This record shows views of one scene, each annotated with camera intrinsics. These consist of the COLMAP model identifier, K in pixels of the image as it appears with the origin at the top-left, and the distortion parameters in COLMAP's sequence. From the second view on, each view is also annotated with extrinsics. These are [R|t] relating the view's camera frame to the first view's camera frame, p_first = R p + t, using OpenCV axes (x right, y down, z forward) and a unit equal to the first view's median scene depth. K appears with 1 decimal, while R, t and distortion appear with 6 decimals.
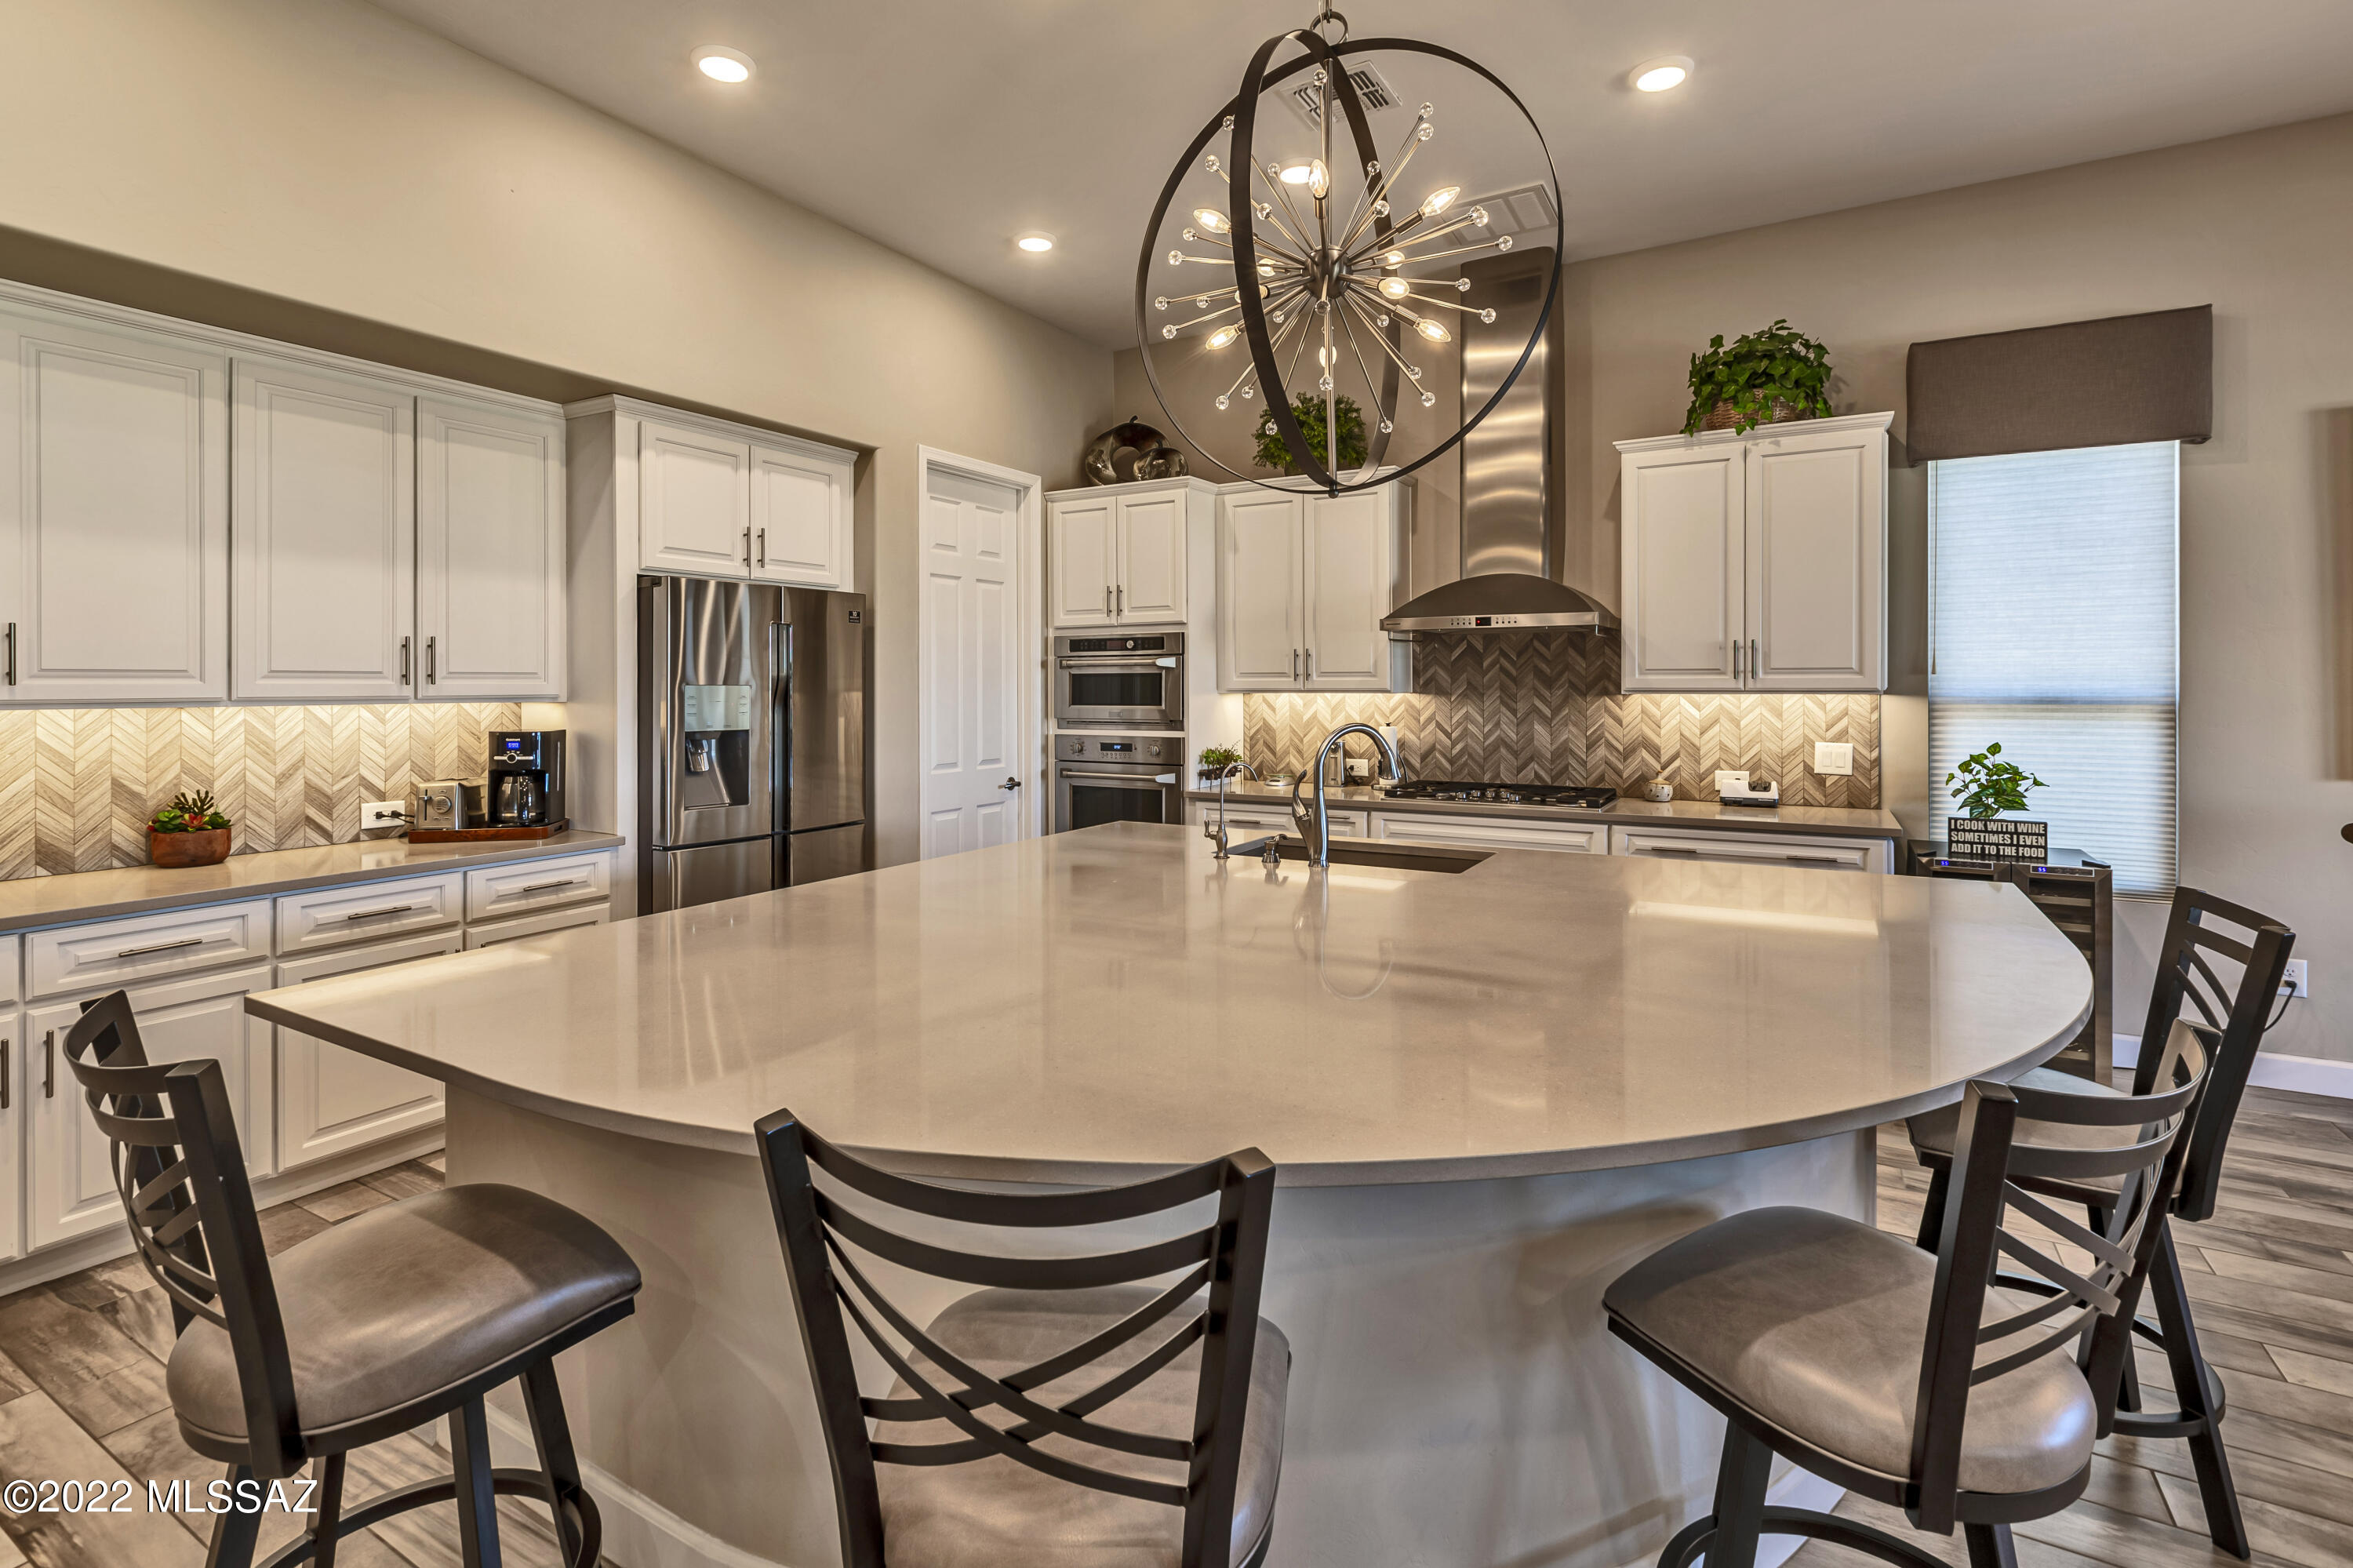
lens RADIAL K [[1059.8, 0, 1180.8], [0, 1059.8, 691.5], [0, 0, 1]] dist [0.000599, -0.000107]
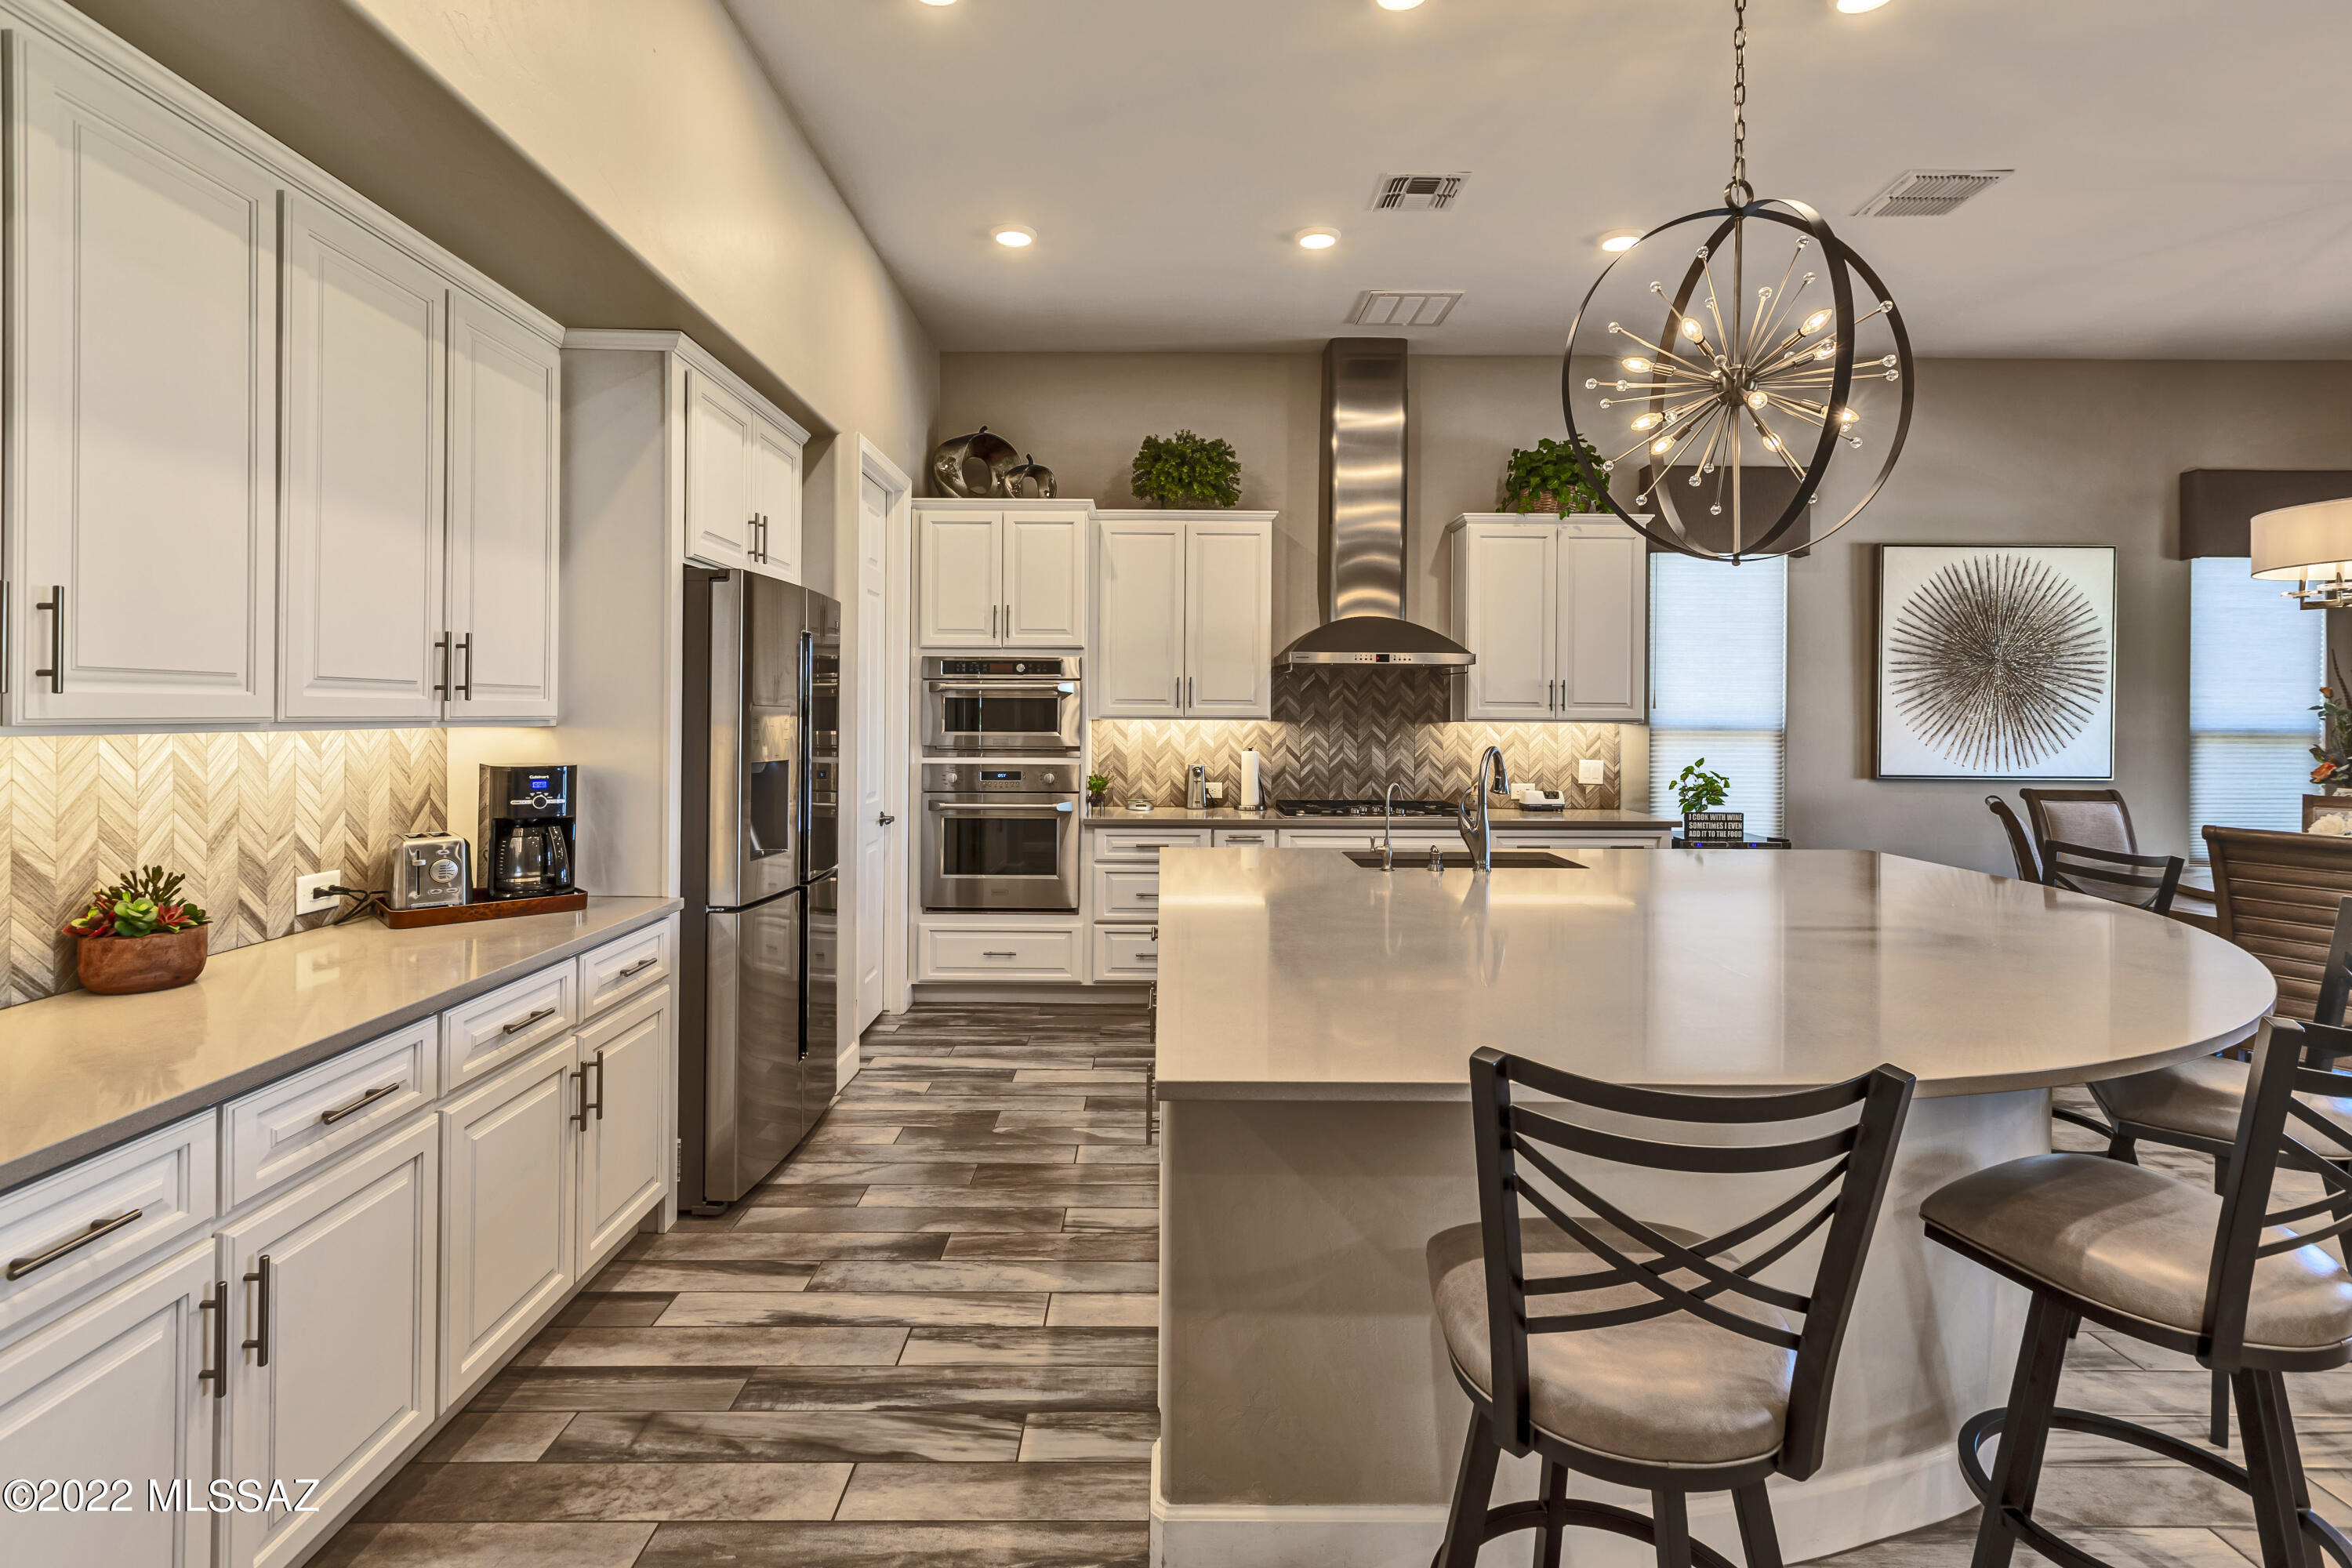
lens RADIAL K [[1087.1, 0, 1174.1], [0, 1087.1, 725.6], [0, 0, 1]] dist [-0.000413, -0.000384]
pose [[0.861311, 0.003204, 0.508068, -0.510736], [-0.006389, 0.999969, 0.004526, 0.002907], [-0.508038, -0.007144, 0.861305, 0.102444]]
